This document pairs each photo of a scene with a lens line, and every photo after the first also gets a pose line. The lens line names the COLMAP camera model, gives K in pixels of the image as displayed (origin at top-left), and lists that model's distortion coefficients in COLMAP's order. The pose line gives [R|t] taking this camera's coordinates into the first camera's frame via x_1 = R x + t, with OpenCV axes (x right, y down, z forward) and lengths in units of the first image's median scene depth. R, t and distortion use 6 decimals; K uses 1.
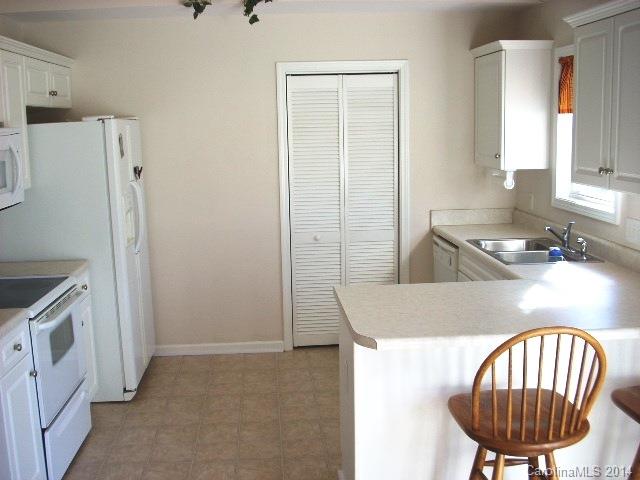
lens RADIAL K [[728.7, 0, 317.8], [0, 728.7, 240.7], [0, 0, 1]] dist [-0.113650, 0.000000]
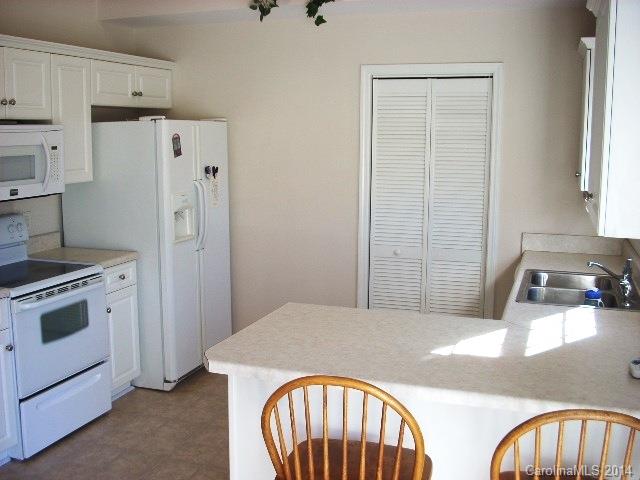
lens RADIAL K [[728.7, 0, 314.9], [0, 728.7, 242.9], [0, 0, 1]] dist [-0.113650, 0.000000]
pose [[0.918591, 0.085732, -0.385799, 0.307982], [-0.088430, 0.996024, 0.010785, -0.019698], [0.385189, 0.024209, 0.922520, 0.112072]]
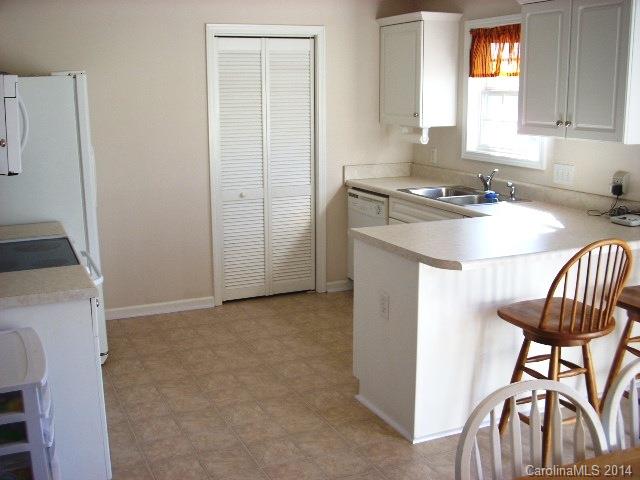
lens RADIAL K [[728.7, 0, 317.1], [0, 728.7, 239.8], [0, 0, 1]] dist [-0.113650, 0.000000]
pose [[0.937651, -0.056425, 0.342966, -0.307476], [0.042962, 0.997983, 0.046735, 0.019106], [-0.344912, -0.029087, 0.938184, -0.015713]]
